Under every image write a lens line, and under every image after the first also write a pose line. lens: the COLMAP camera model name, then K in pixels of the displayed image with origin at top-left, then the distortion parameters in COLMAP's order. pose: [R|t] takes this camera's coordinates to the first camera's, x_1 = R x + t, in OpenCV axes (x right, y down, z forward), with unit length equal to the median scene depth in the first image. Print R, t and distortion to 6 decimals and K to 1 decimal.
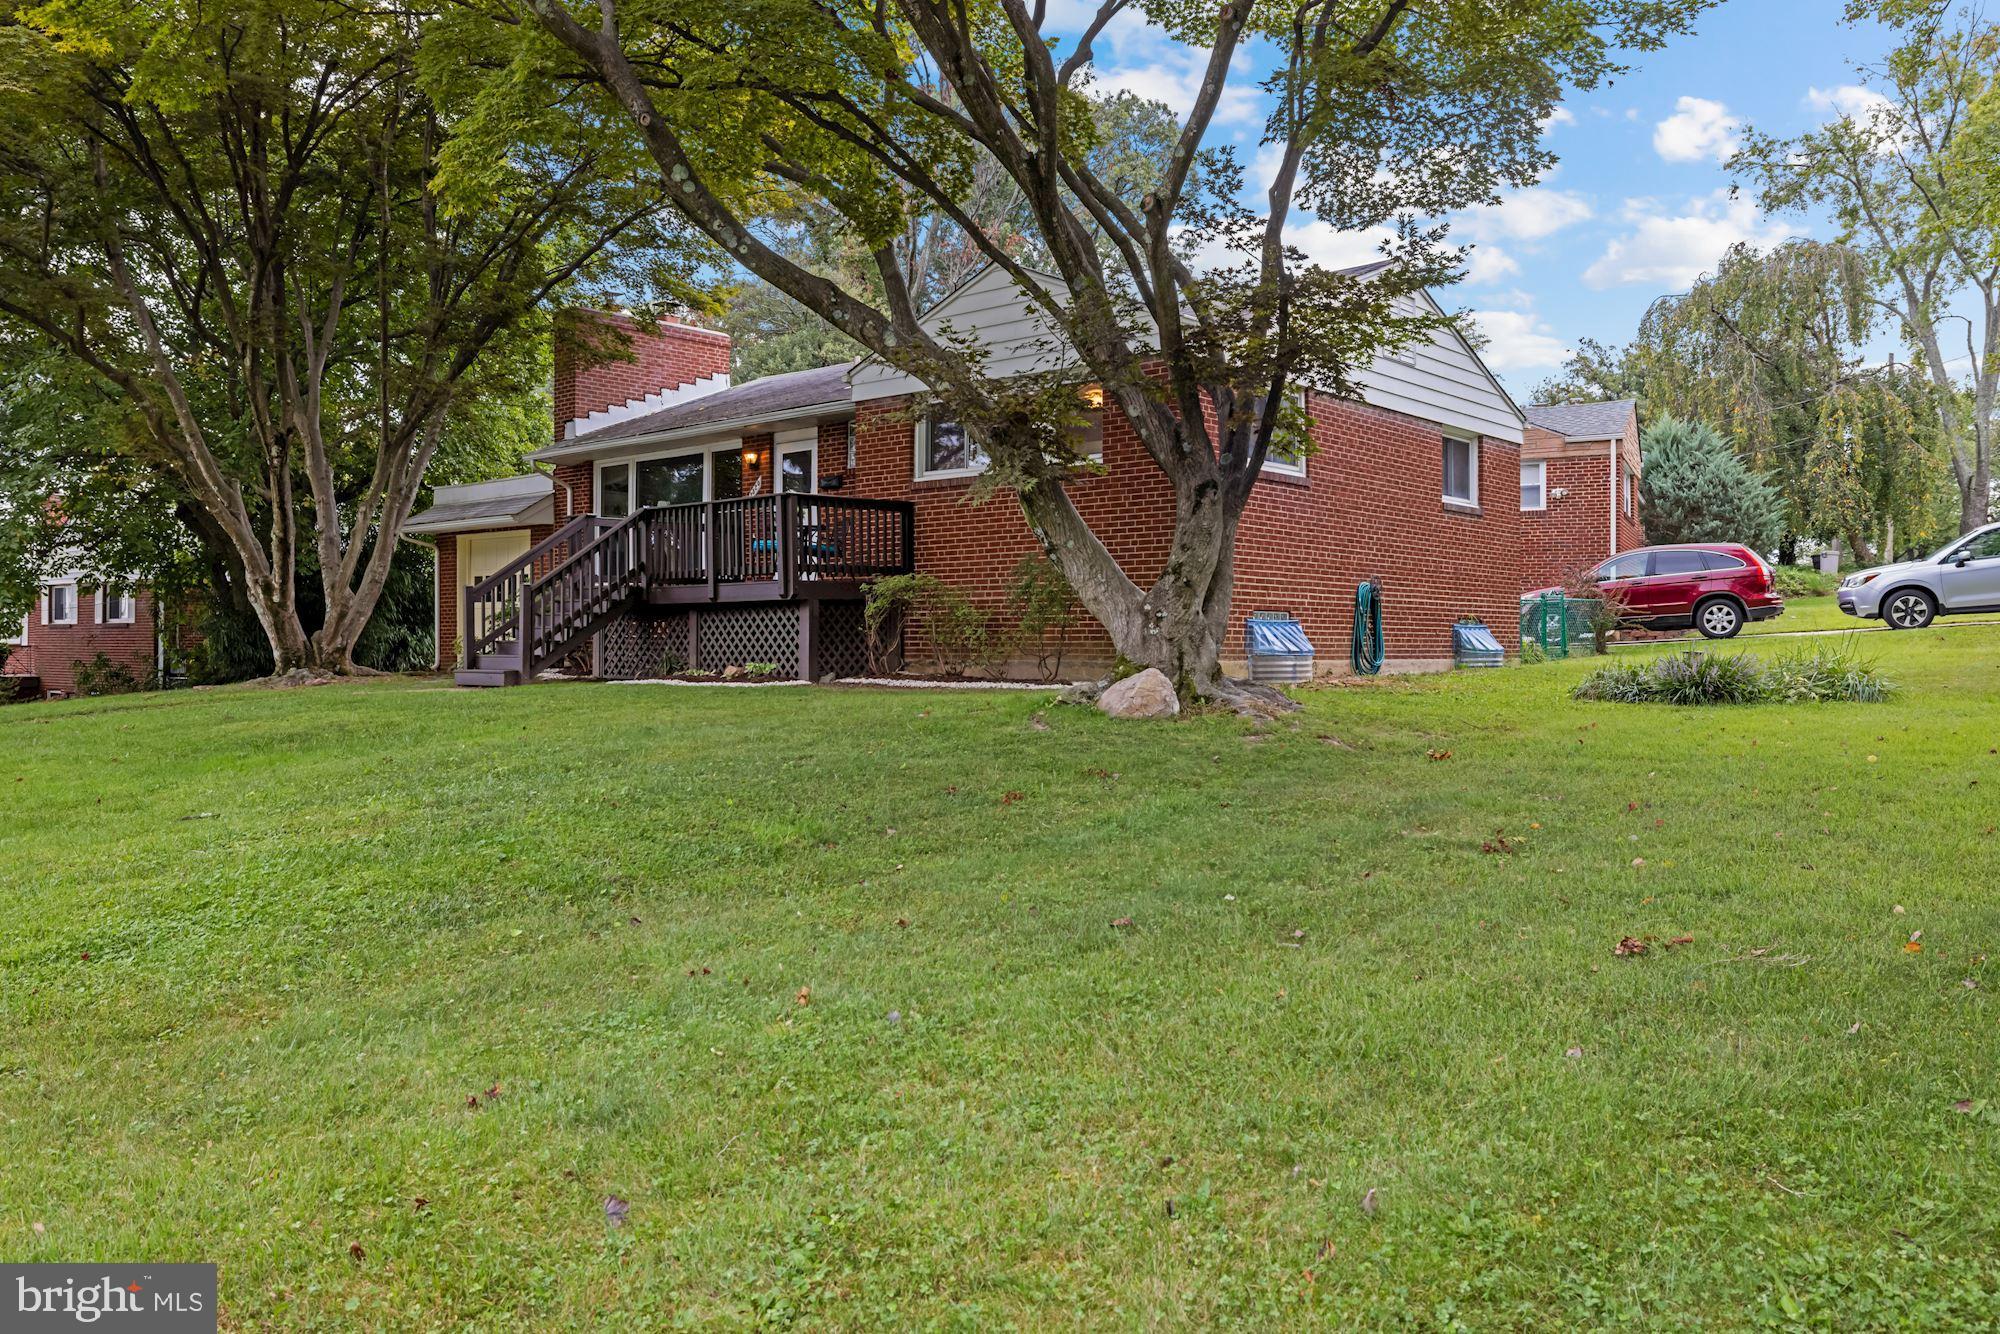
lens RADIAL K [[1460.9, 0, 1005.5], [0, 1460.9, 664.2], [0, 0, 1]] dist [0.007868, -0.002078]
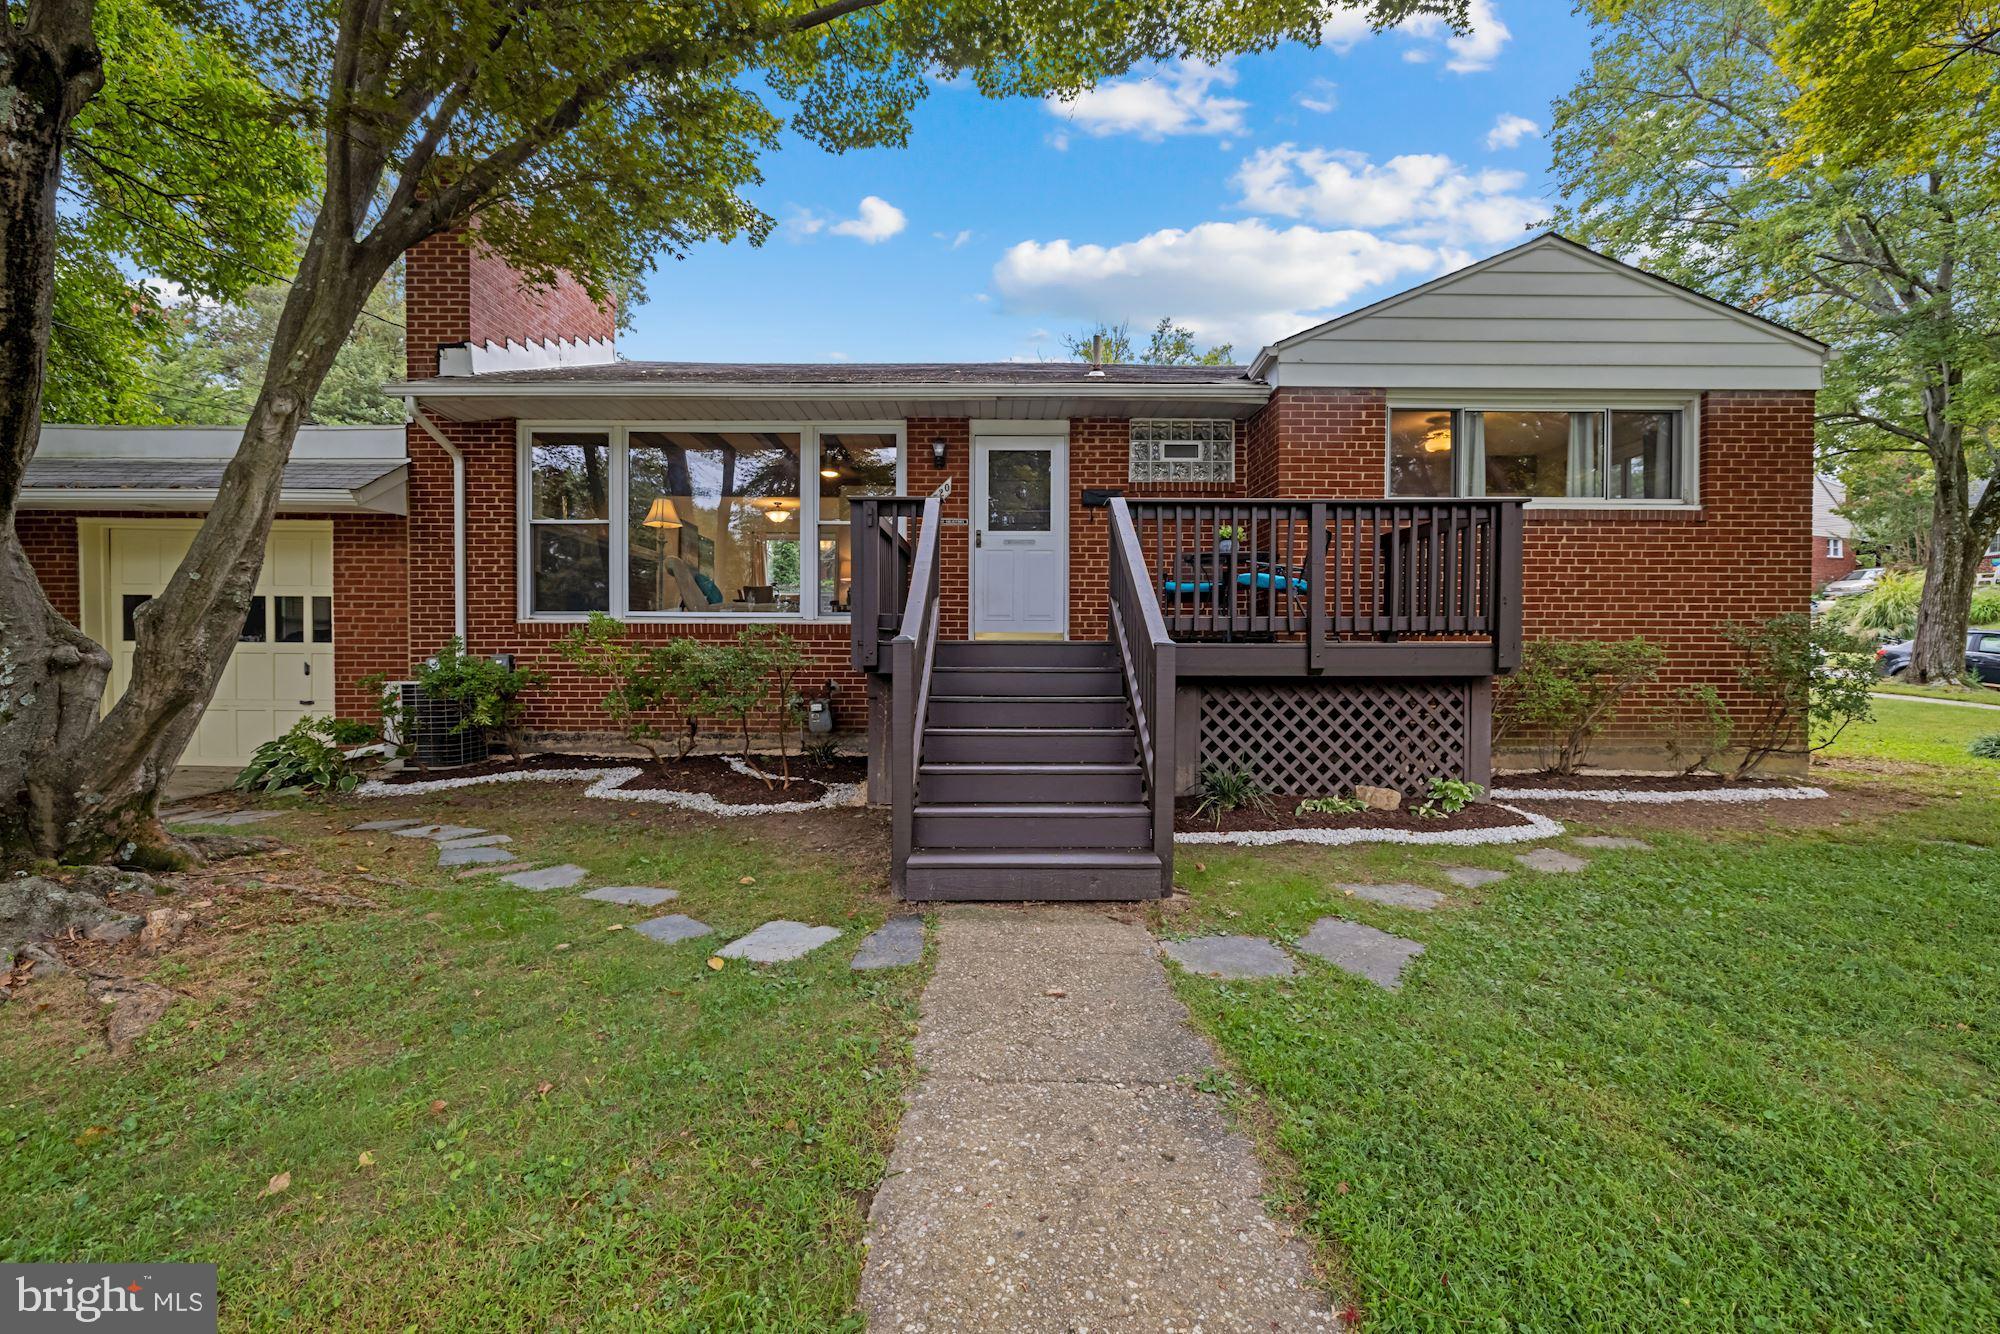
lens RADIAL K [[846.1, 0, 1005.1], [0, 846.1, 663.6], [0, 0, 1]] dist [0.000349, 0.000214]
pose [[0.740371, -0.007137, 0.672160, -0.422346], [0.008260, 0.999965, 0.001520, -0.039823], [-0.672148, 0.004427, 0.740404, 0.682424]]
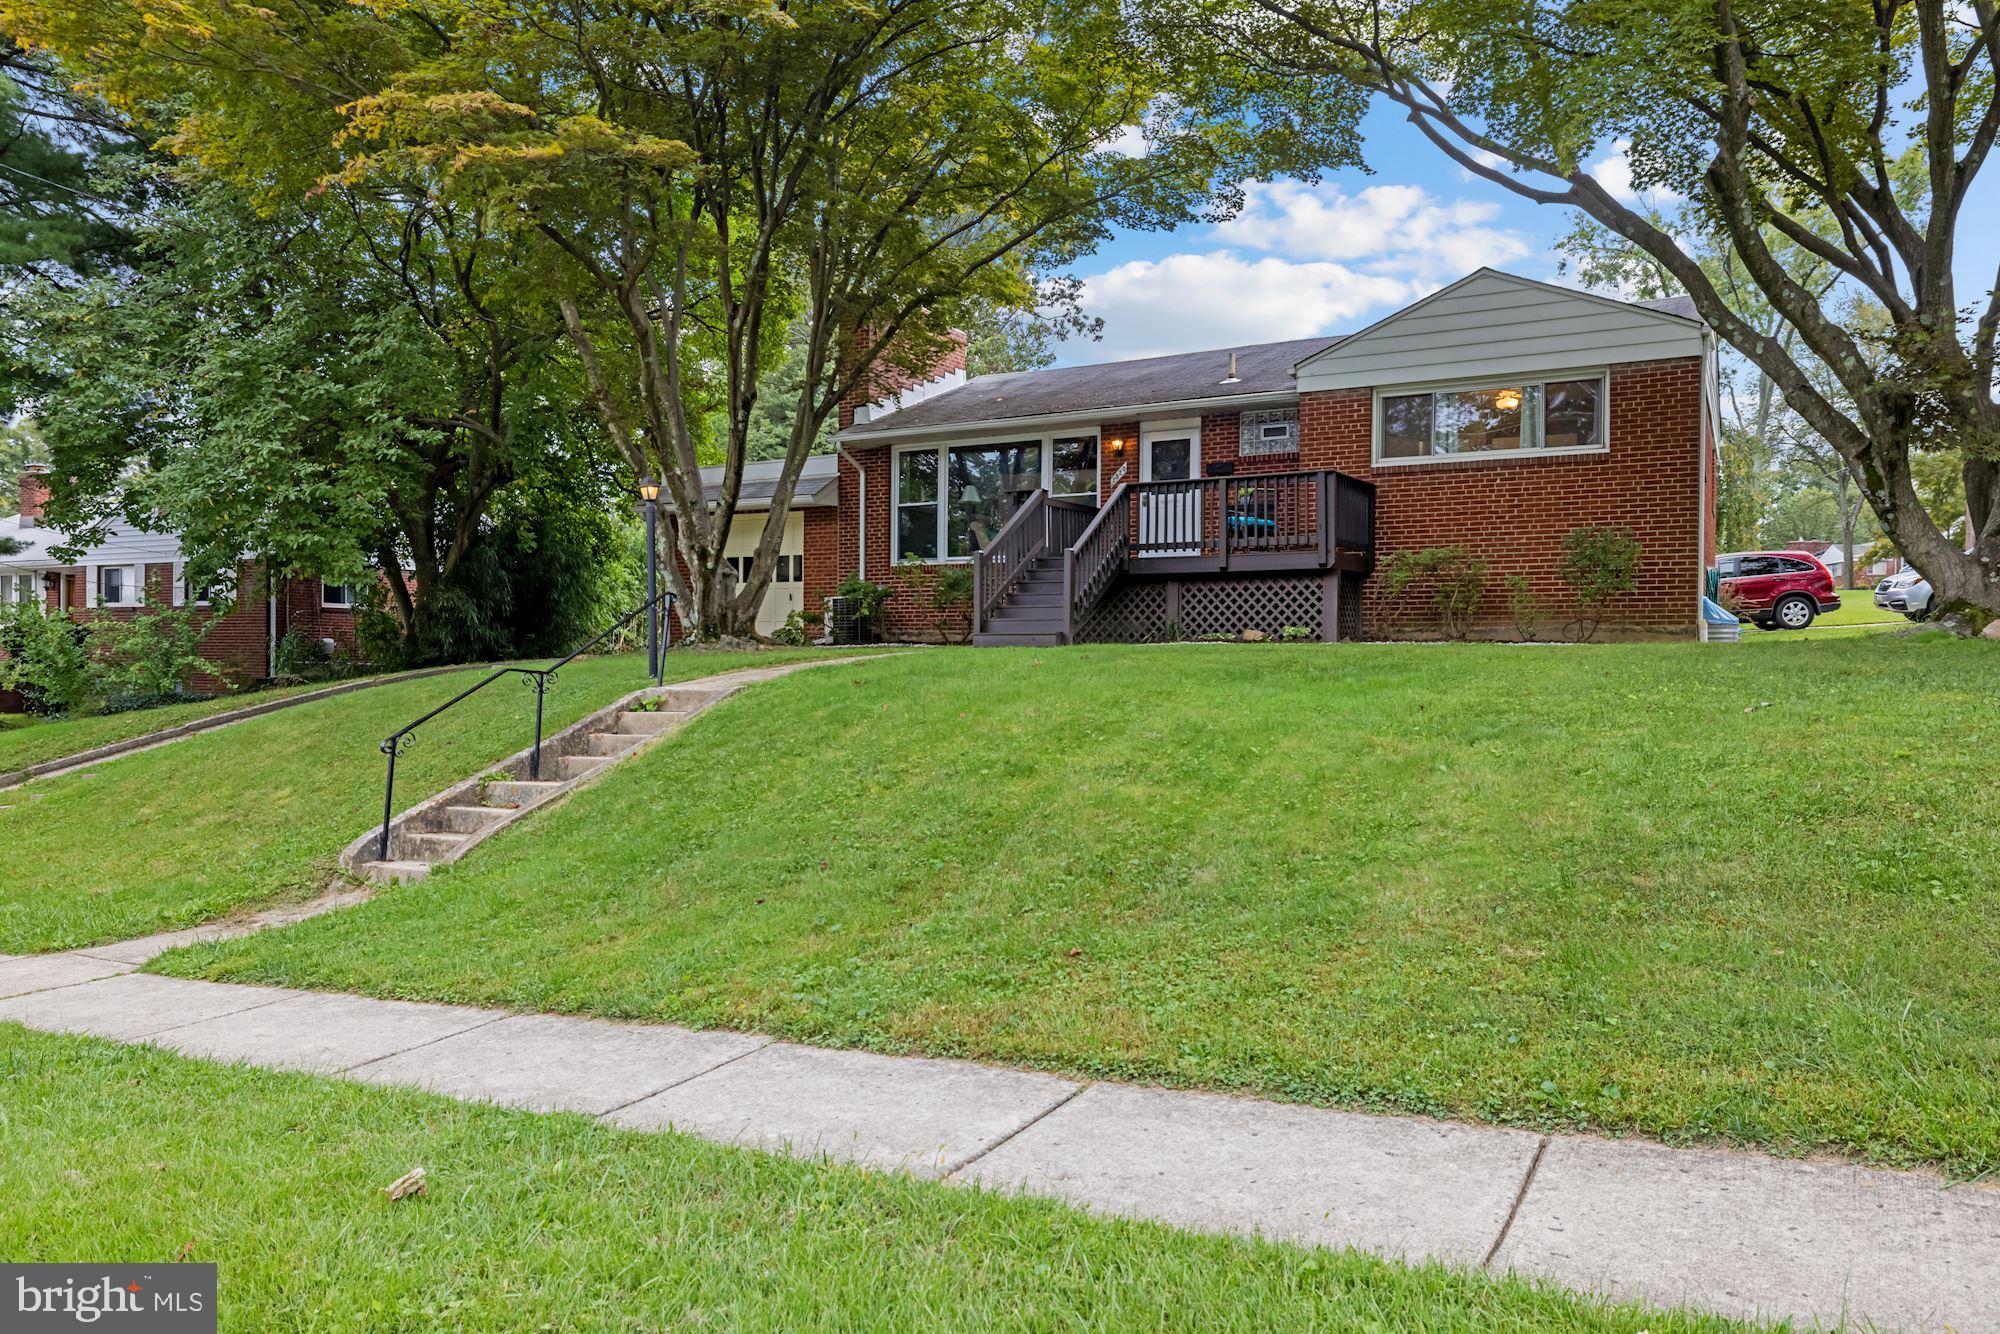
lens RADIAL K [[1377.1, 0, 992.1], [0, 1377.1, 667.7], [0, 0, 1]] dist [0.029149, -0.000032]
pose [[0.978138, 0.004660, 0.207904, -0.473229], [-0.002890, 0.999957, -0.008818, 0.031093], [-0.207936, 0.008024, 0.978109, 0.033840]]
